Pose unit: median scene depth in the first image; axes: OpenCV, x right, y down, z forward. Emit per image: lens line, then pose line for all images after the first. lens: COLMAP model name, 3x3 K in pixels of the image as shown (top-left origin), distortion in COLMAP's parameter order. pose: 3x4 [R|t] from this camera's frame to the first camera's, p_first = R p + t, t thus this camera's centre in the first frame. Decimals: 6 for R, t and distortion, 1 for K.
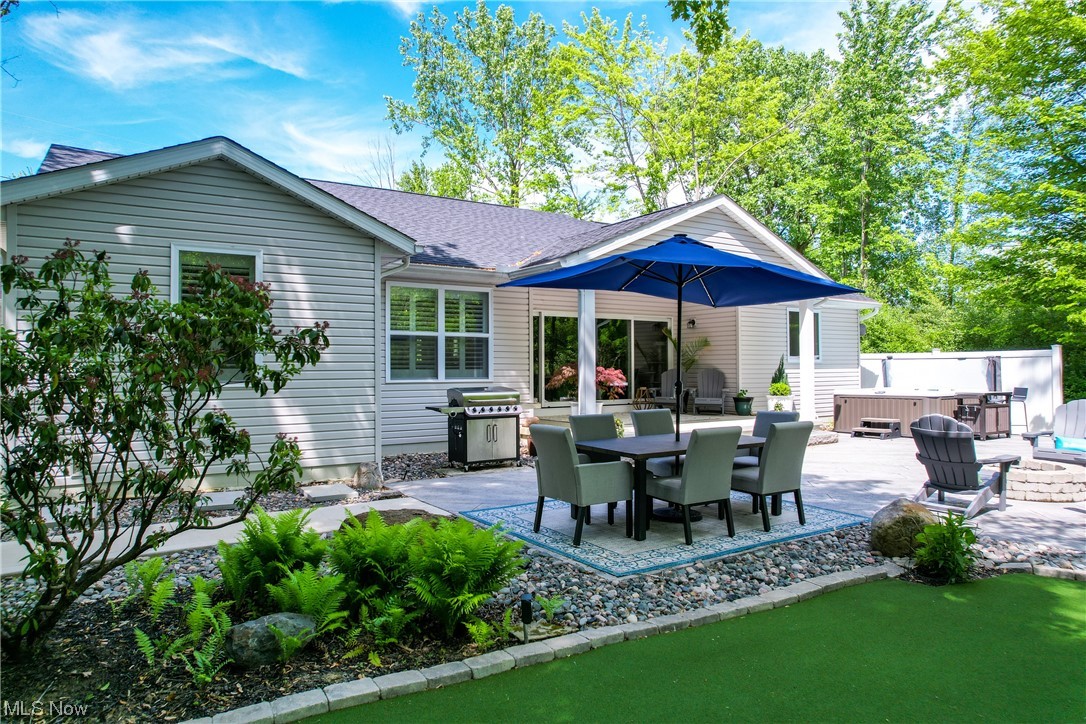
lens RADIAL K [[683.7, 0, 526.6], [0, 683.7, 352.9], [0, 0, 1]] dist [-0.056267, 0.042253]
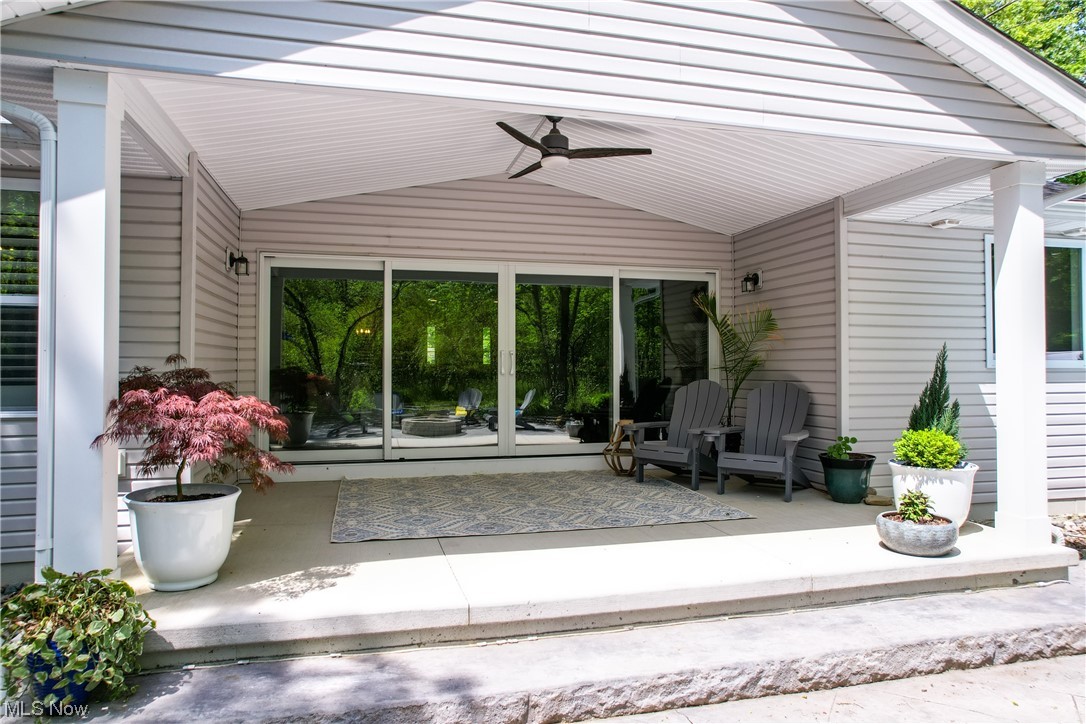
lens RADIAL K [[683.7, 0, 526.6], [0, 683.7, 352.9], [0, 0, 1]] dist [-0.056267, 0.042253]
pose [[0.950957, -0.001159, -0.309320, 0.257500], [0.002044, 0.999995, 0.002538, 0.003794], [0.309316, -0.003045, 0.950955, 0.553238]]
